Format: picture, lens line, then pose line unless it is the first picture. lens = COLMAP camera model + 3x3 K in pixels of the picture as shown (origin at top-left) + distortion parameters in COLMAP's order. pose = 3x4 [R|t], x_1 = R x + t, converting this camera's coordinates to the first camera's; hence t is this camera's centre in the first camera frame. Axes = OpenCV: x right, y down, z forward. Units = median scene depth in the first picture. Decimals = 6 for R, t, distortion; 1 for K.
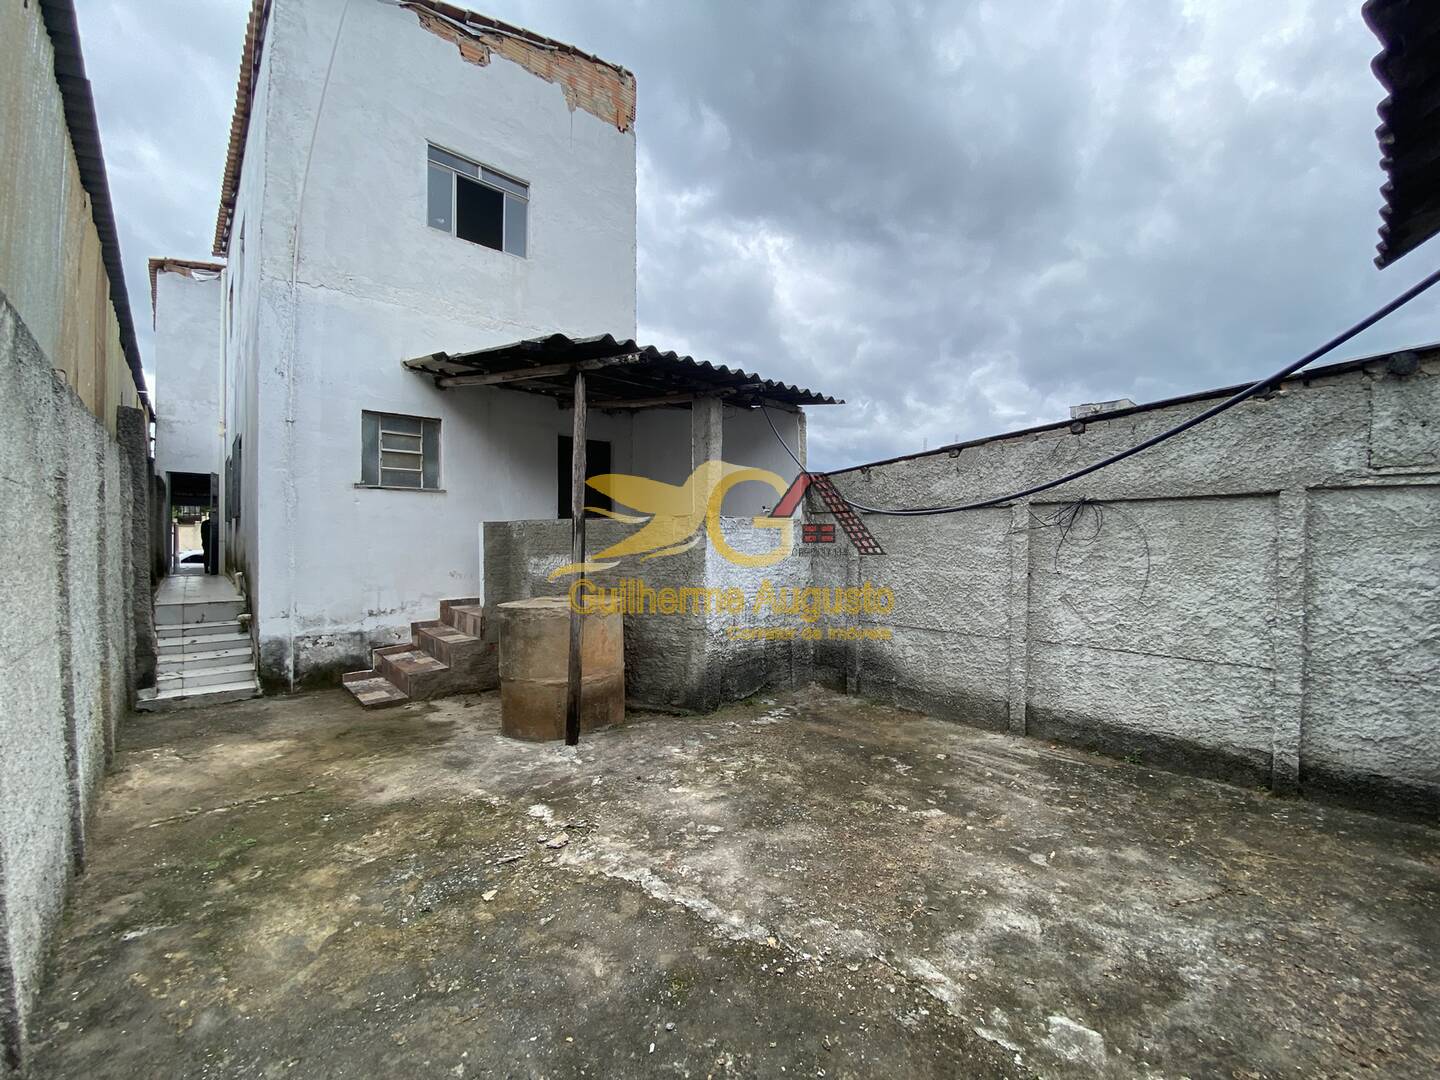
lens RADIAL K [[582.9, 0, 720.0], [0, 582.9, 540.0], [0, 0, 1]] dist [-0.001553, -0.012817]
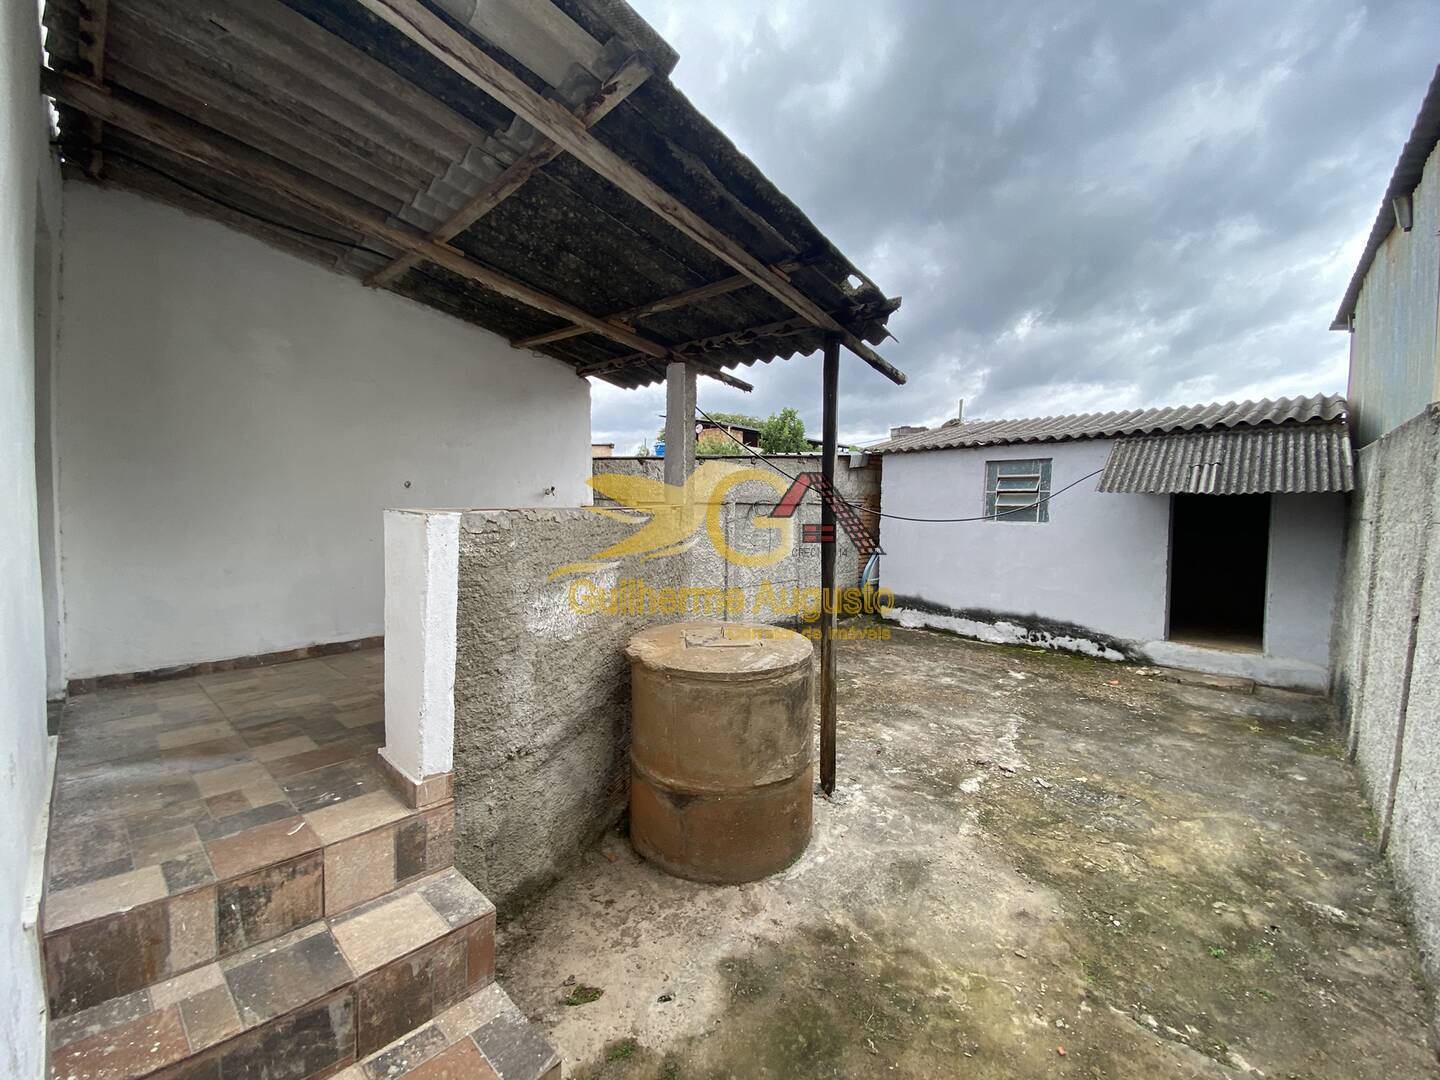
lens RADIAL K [[582.9, 0, 720.0], [0, 582.9, 540.0], [0, 0, 1]] dist [-0.001553, -0.012817]
pose [[-0.094412, -0.062604, 0.993563, -1.449607], [-0.014374, 0.998002, 0.061518, -0.078947], [-0.995429, -0.008473, -0.095124, 1.704409]]
